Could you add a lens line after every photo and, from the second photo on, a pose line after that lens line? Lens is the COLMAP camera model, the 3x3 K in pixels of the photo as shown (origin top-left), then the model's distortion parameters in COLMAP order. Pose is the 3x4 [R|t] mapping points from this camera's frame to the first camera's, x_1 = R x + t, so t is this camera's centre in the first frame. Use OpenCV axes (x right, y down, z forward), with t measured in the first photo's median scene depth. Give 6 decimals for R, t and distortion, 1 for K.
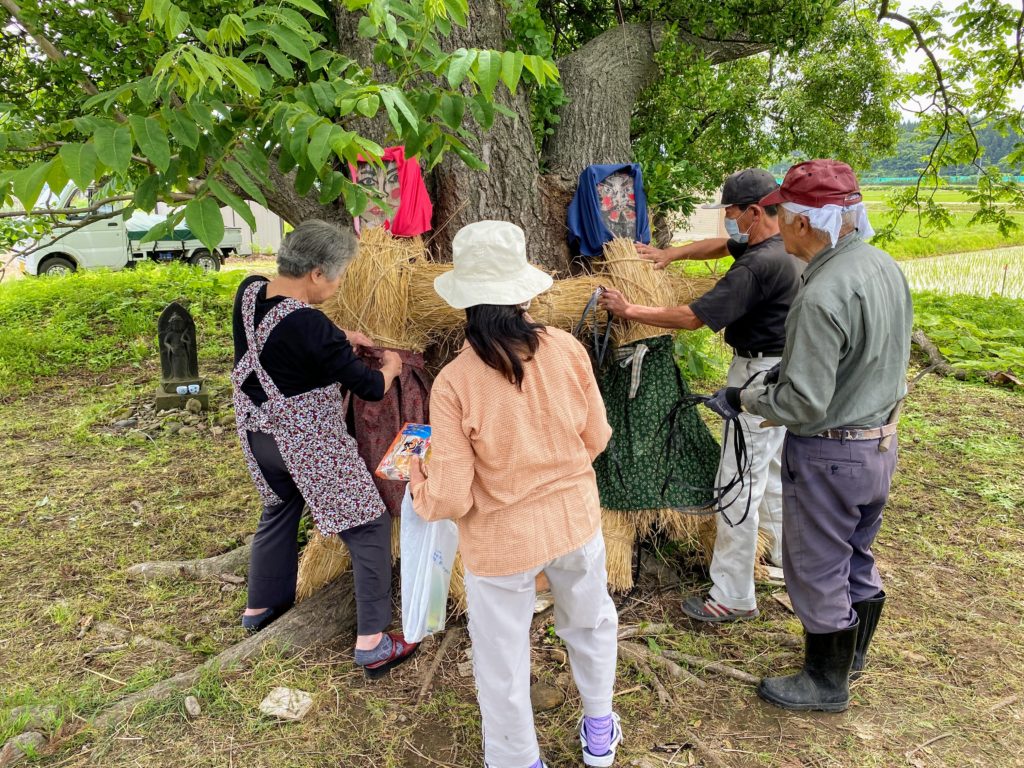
lens RADIAL K [[769.9, 0, 507.9], [0, 769.9, 387.1], [0, 0, 1]] dist [0.013734, -0.003764]
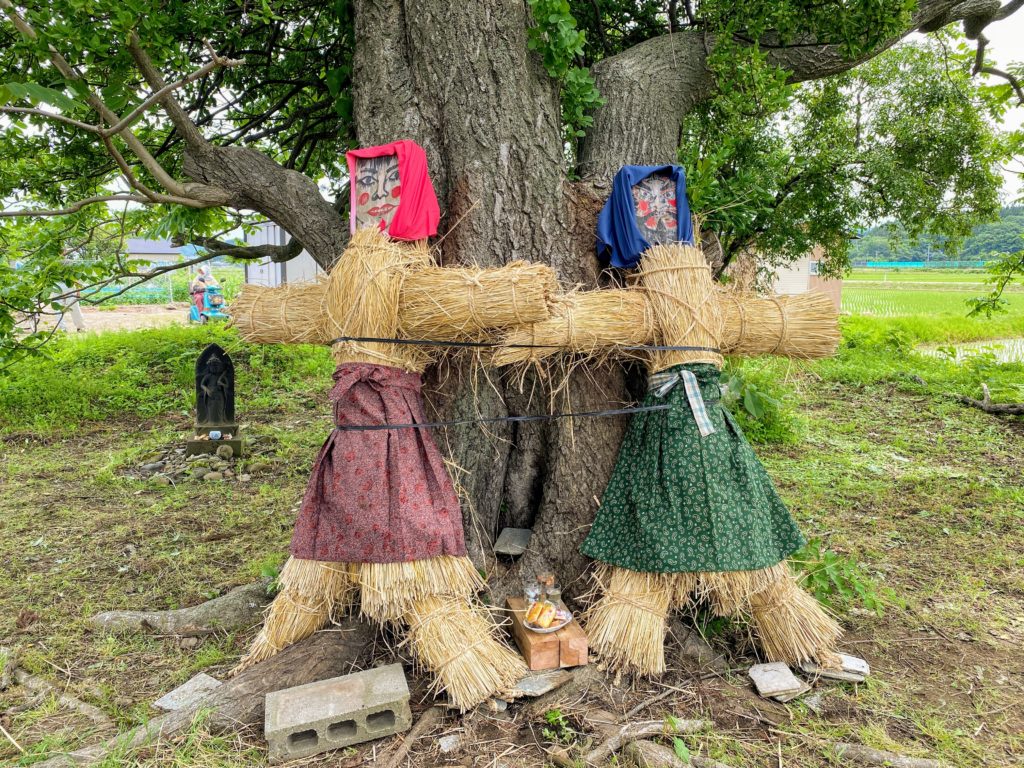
lens RADIAL K [[769.9, 0, 517.5], [0, 769.9, 377.6], [0, 0, 1]] dist [0.013734, -0.003764]
pose [[0.994802, 0.020194, -0.099810, 0.075373], [-0.031200, 0.993445, -0.109975, 0.046166], [0.096935, 0.112517, 0.988910, 0.147317]]
